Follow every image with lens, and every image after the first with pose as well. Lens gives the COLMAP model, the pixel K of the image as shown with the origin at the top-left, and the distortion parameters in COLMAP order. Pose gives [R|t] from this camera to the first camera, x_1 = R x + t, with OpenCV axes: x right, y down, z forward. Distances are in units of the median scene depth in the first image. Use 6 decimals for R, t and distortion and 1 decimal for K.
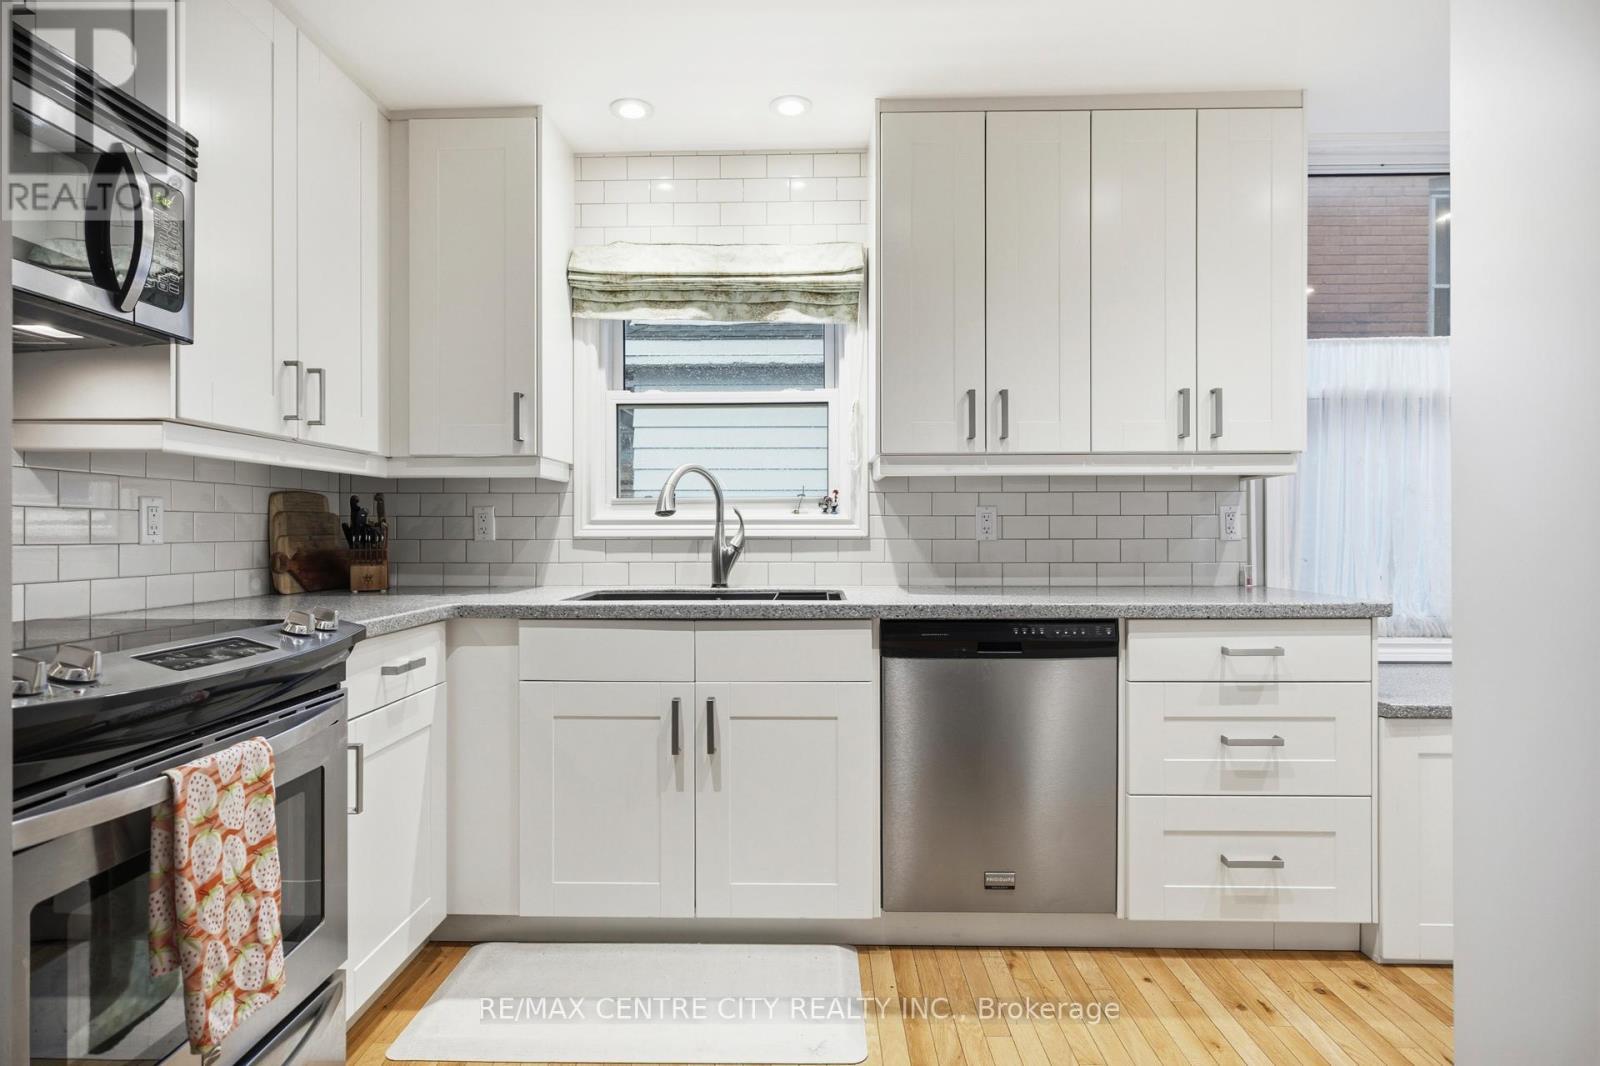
lens RADIAL K [[830.4, 0, 796.2], [0, 830.4, 532.1], [0, 0, 1]] dist [-0.000262, -0.000797]
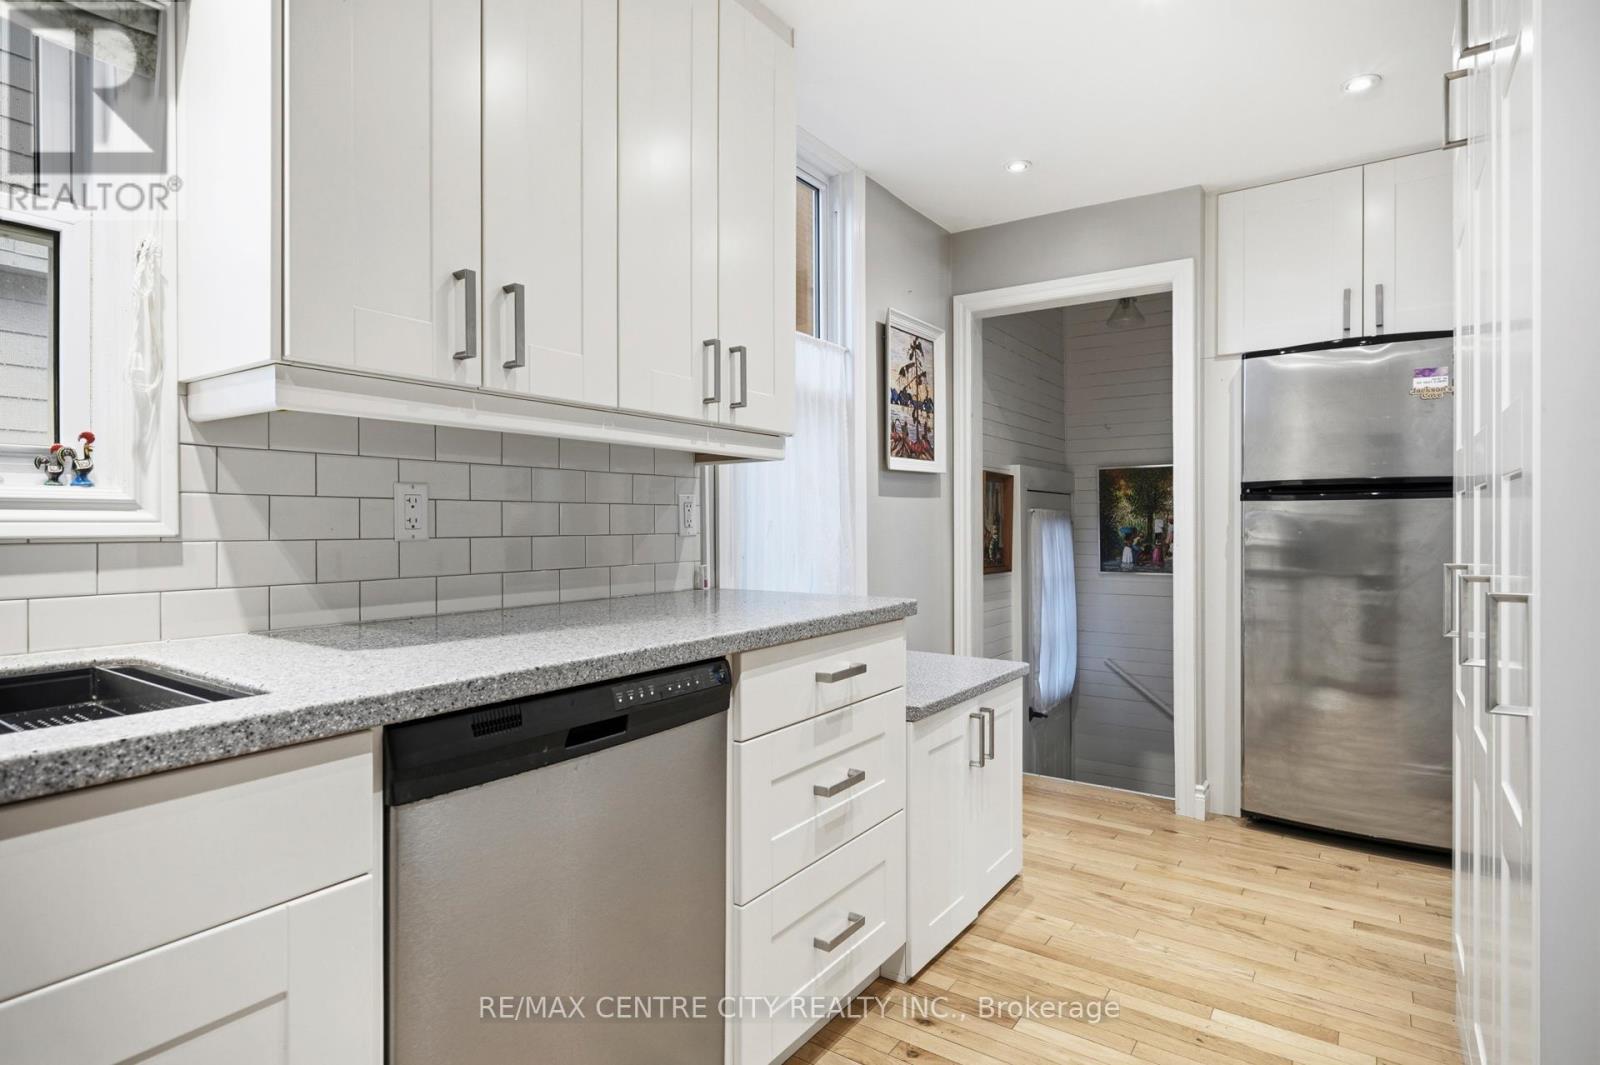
lens RADIAL K [[830.4, 0, 805.3], [0, 830.4, 526.4], [0, 0, 1]] dist [-0.000262, -0.000797]
pose [[0.553990, -0.001430, 0.832522, -0.112172], [0.001752, 0.999998, 0.000552, 0.000097], [-0.832521, 0.001153, 0.553992, 0.443491]]
